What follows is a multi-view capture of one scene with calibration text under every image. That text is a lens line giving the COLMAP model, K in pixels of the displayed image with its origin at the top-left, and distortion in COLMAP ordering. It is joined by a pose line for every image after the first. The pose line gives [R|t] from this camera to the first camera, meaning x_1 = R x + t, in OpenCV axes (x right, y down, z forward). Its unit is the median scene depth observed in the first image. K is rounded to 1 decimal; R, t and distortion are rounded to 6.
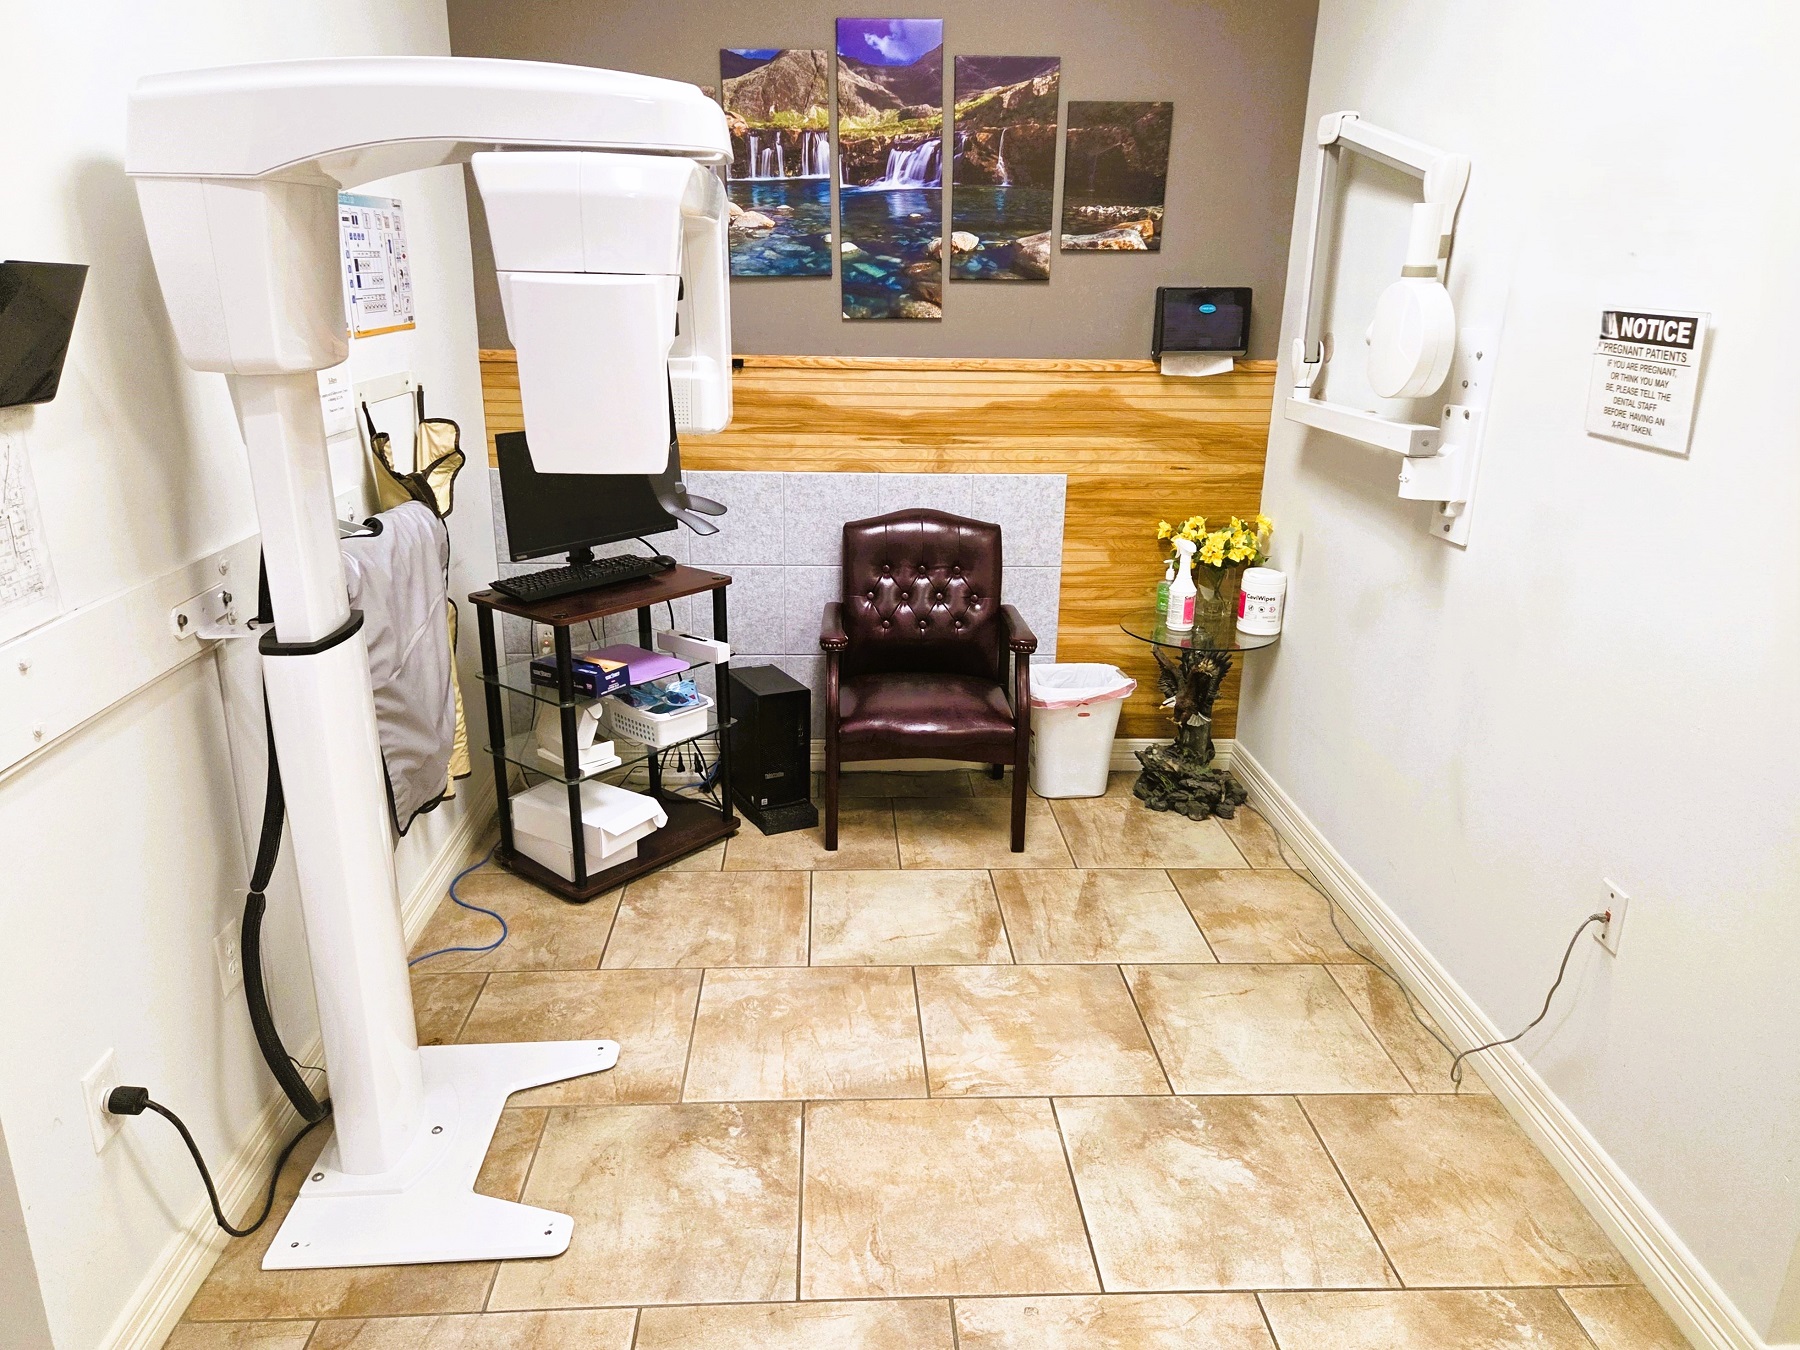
lens RADIAL K [[1229.0, 0, 904.1], [0, 1229.0, 681.5], [0, 0, 1]] dist [0.050870, -0.014872]
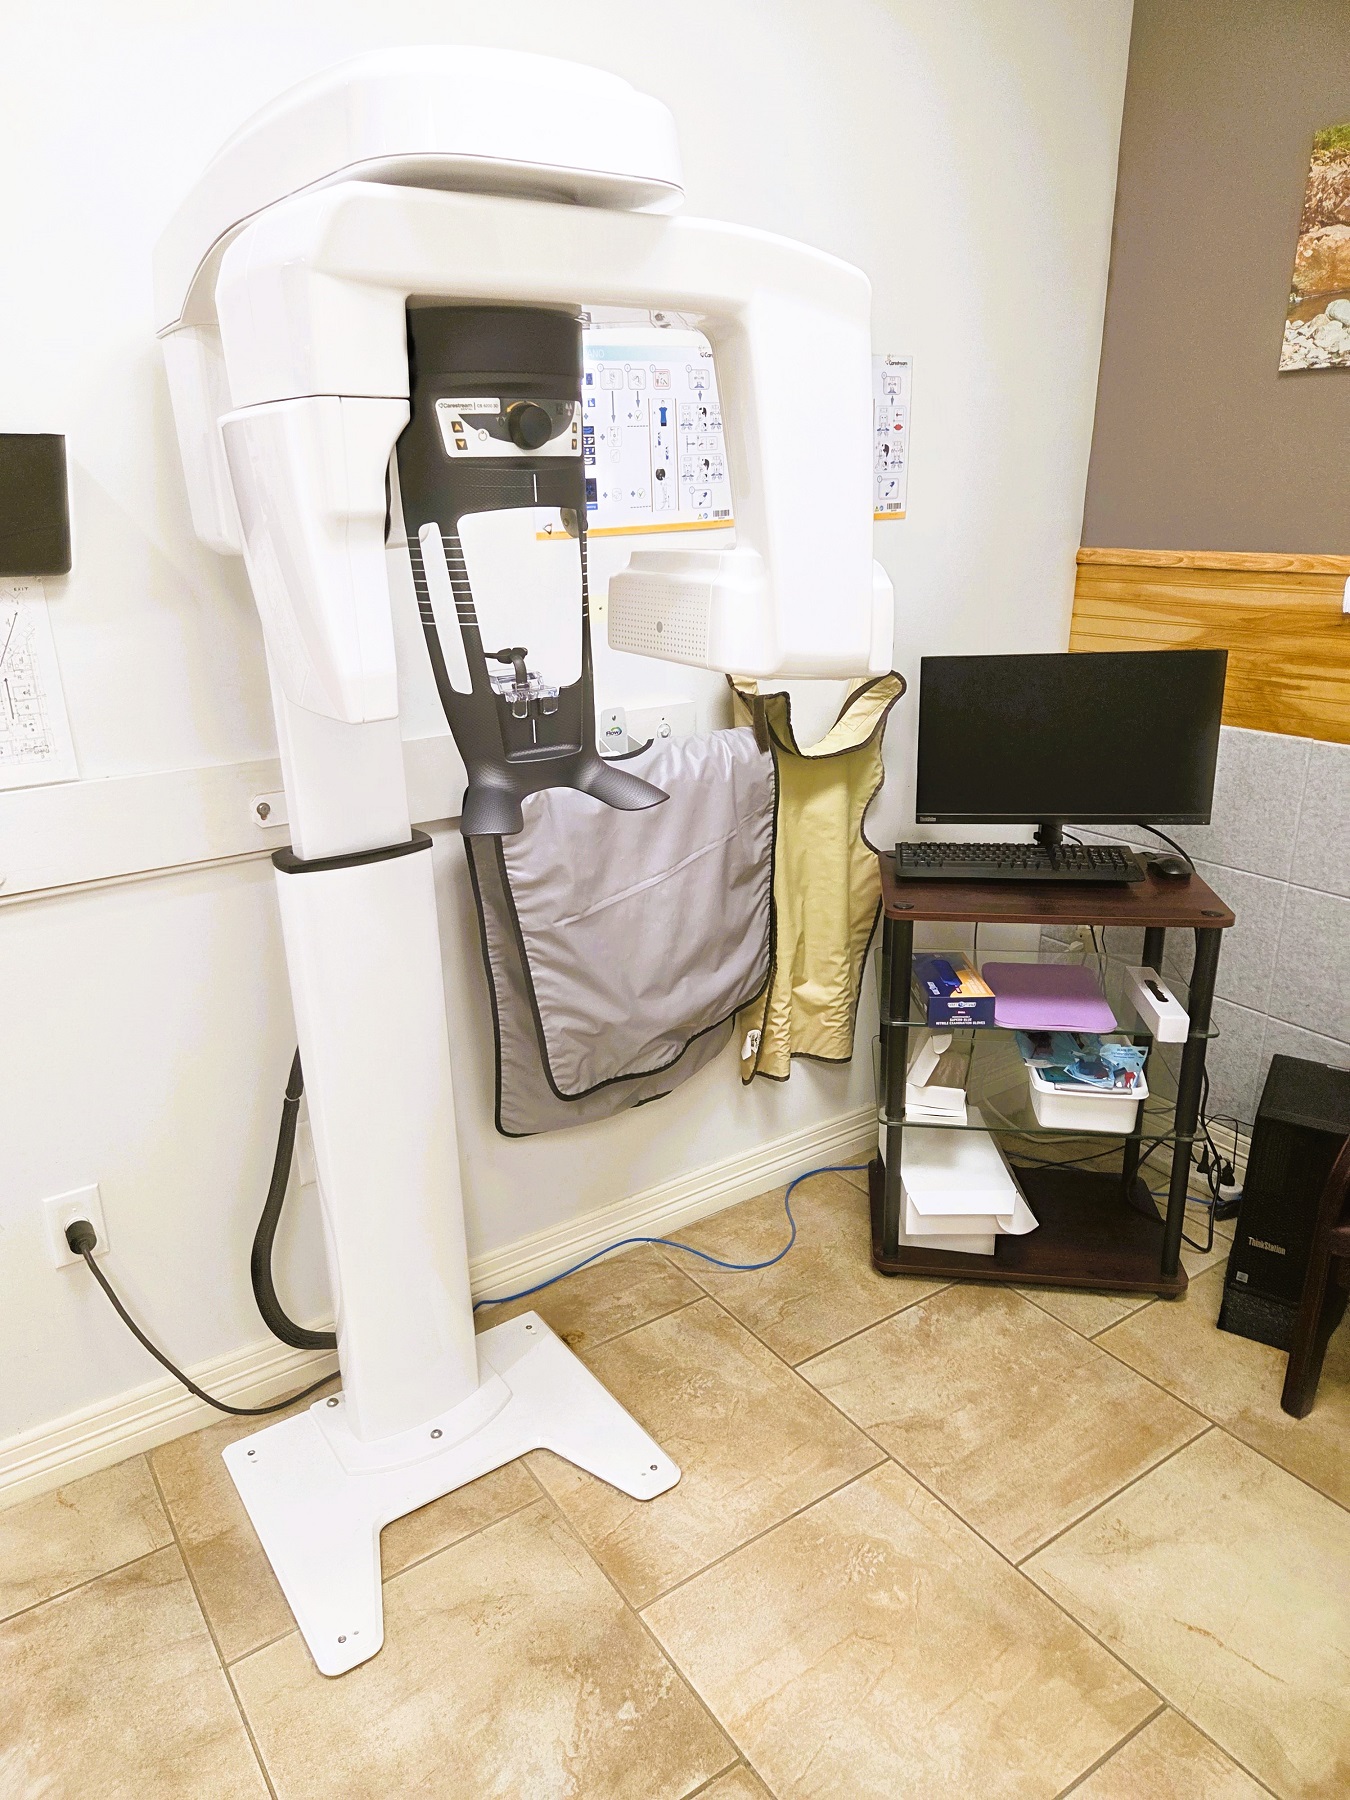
lens RADIAL K [[1229.0, 0, 680.7], [0, 1229.0, 891.6], [0, 0, 1]] dist [0.050870, -0.014872]
pose [[0.506233, 0.252415, -0.824630, 0.251558], [-0.246991, 0.958588, 0.141794, -0.127724], [0.826271, 0.131895, 0.547613, 0.463176]]
